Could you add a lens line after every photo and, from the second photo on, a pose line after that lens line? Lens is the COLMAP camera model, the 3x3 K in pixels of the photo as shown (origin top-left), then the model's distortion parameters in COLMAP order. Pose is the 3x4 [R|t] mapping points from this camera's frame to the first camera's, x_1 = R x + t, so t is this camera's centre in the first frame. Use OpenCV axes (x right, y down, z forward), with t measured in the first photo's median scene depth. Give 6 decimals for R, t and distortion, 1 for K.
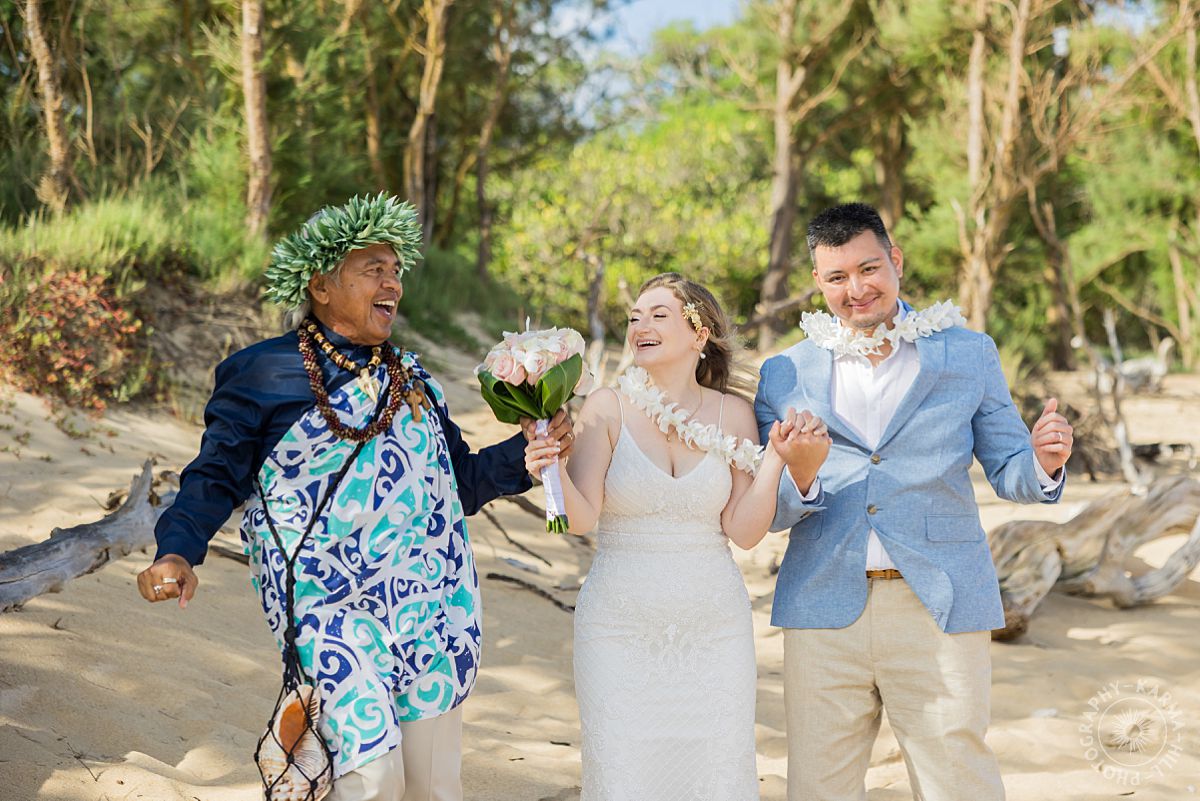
lens RADIAL K [[2720.3, 0, 601.7], [0, 2720.3, 358.8], [0, 0, 1]] dist [-0.000466, -0.228331]
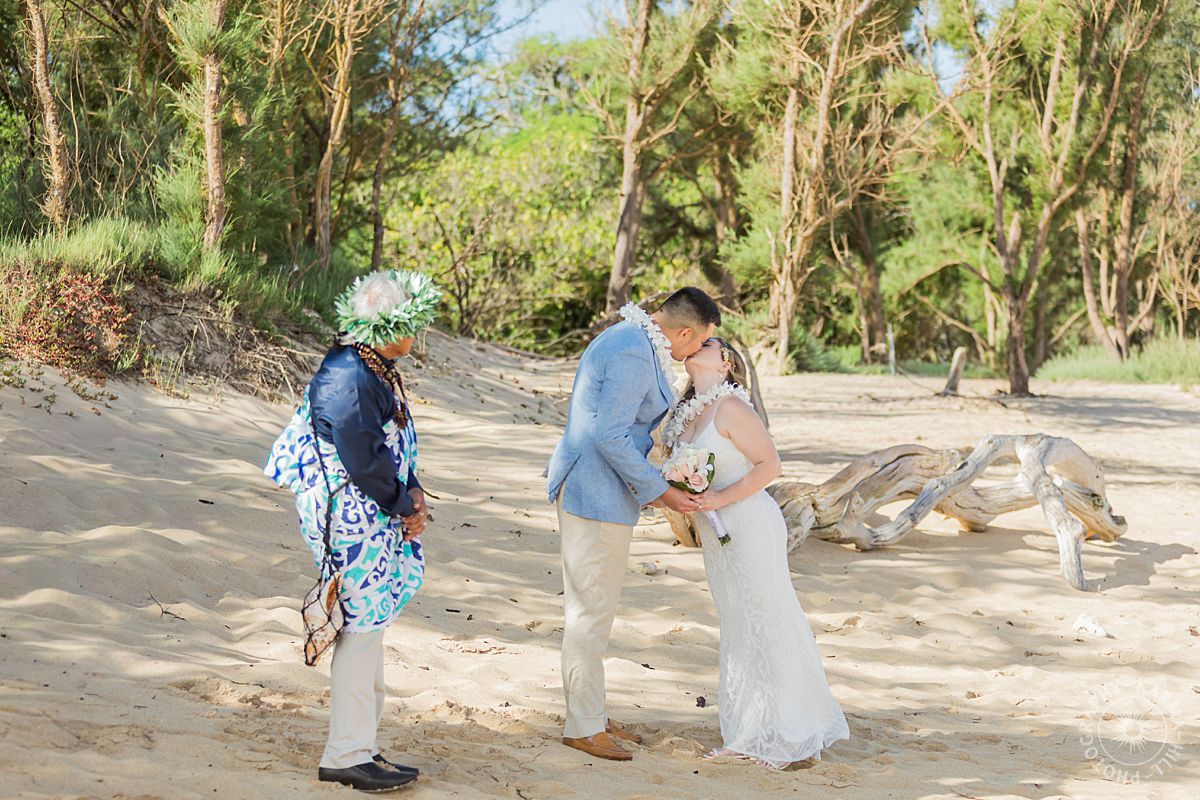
lens RADIAL K [[3103.5, 0, 600.0], [0, 3103.5, 400.0], [0, 0, 1]] dist [-0.017865, -0.078296]
pose [[0.998140, 0.030747, 0.052636, -0.015688], [-0.031730, 0.999335, 0.017943, -0.004730], [-0.052049, -0.019580, 0.998453, -0.404100]]
